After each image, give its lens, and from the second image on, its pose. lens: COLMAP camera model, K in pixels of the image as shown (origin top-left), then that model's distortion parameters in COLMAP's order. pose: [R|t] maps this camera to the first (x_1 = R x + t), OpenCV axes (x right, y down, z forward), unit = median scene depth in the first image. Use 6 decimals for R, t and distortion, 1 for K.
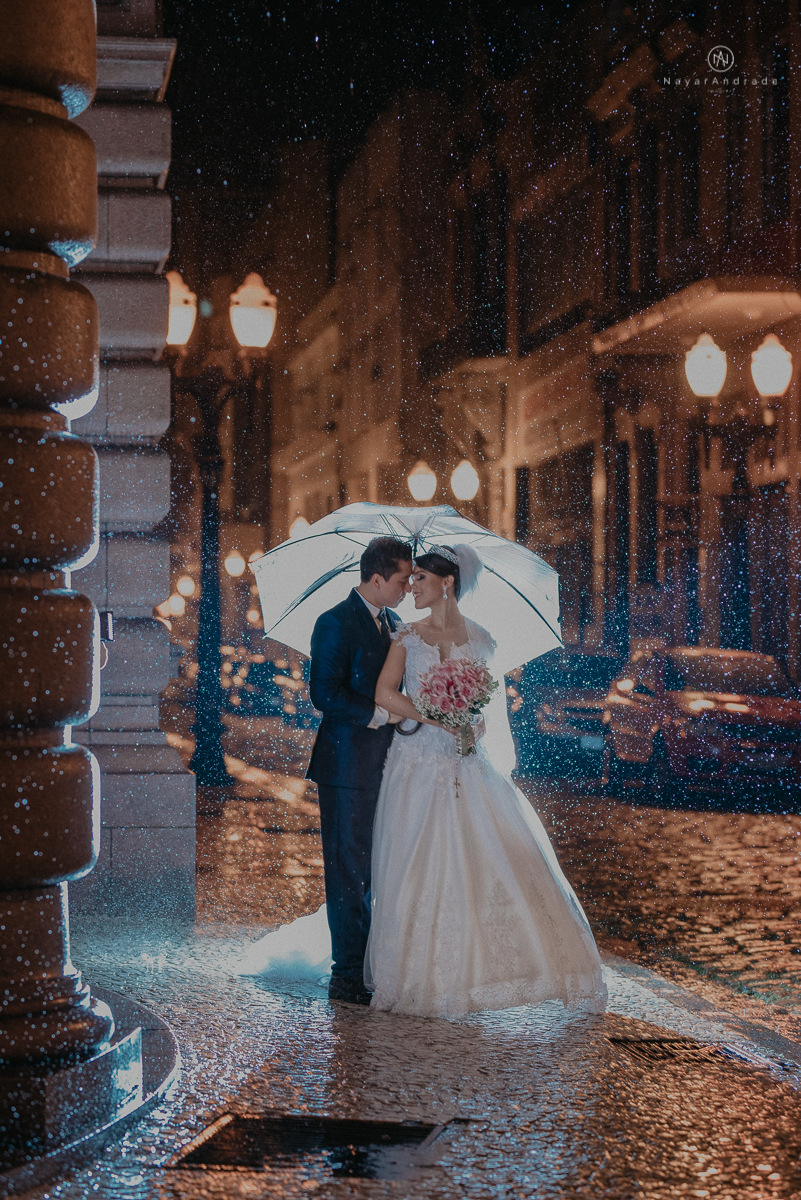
lens RADIAL K [[2740.3, 0, 400.5], [0, 2740.3, 600.0], [0, 0, 1]] dist [0.009386, -0.017588]
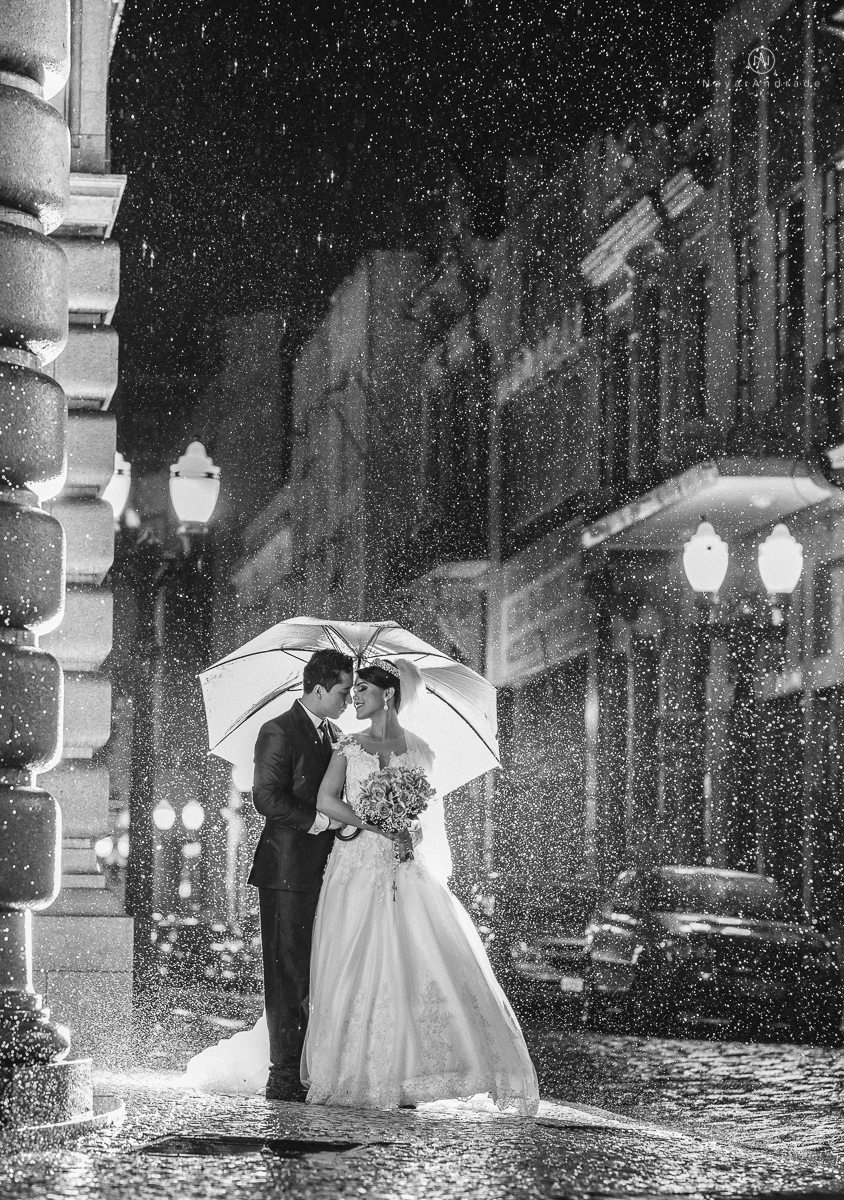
lens RADIAL K [[3429.0, 0, 422.0], [0, 3429.0, 600.0], [0, 0, 1]] dist [0.037119, -0.138592]
pose [[0.999792, 0.013503, 0.015260, 0.009639], [-0.012156, 0.996297, -0.085119, 0.066870], [-0.016353, 0.084916, 0.996254, -0.282323]]
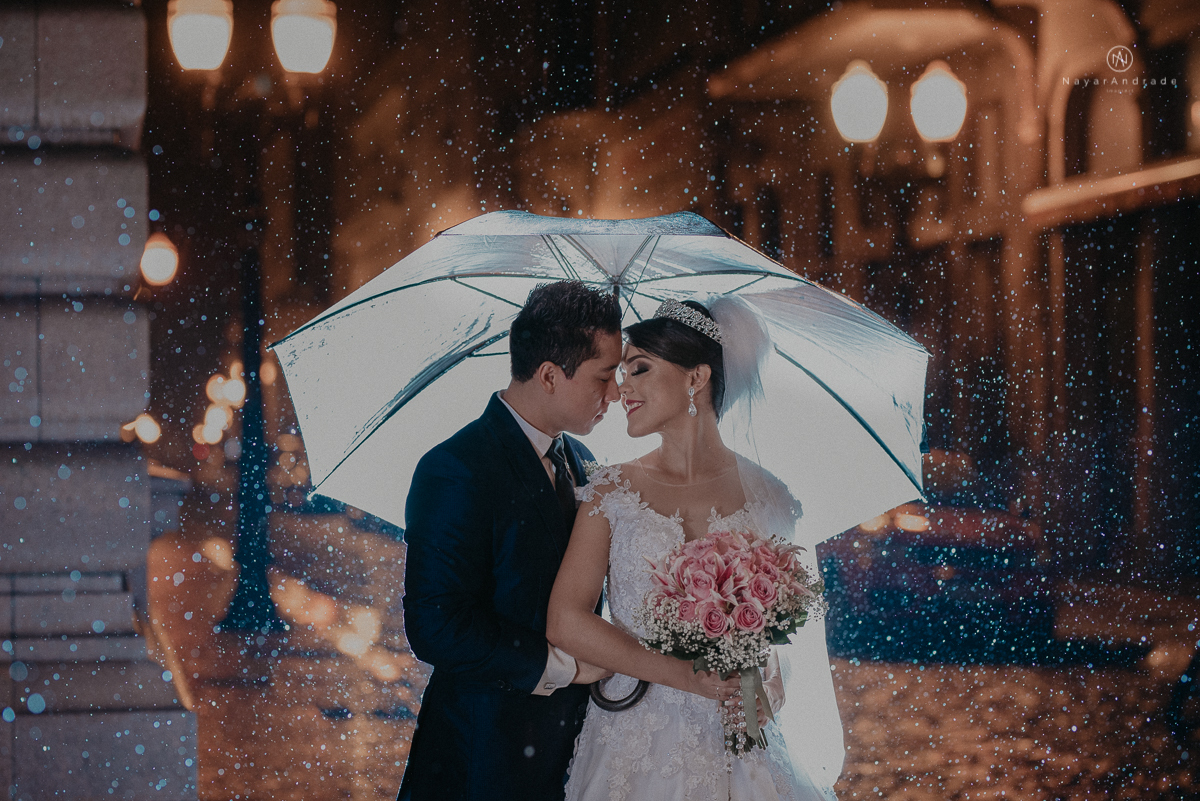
lens RADIAL K [[2740.3, 0, 600.0], [0, 2740.3, 400.5], [0, 0, 1]] dist [0.009386, -0.017588]
pose [[0.998731, -0.010350, 0.049285, -0.022160], [0.010047, 0.999929, 0.006409, -0.005790], [-0.049348, -0.005906, 0.998764, 0.526584]]
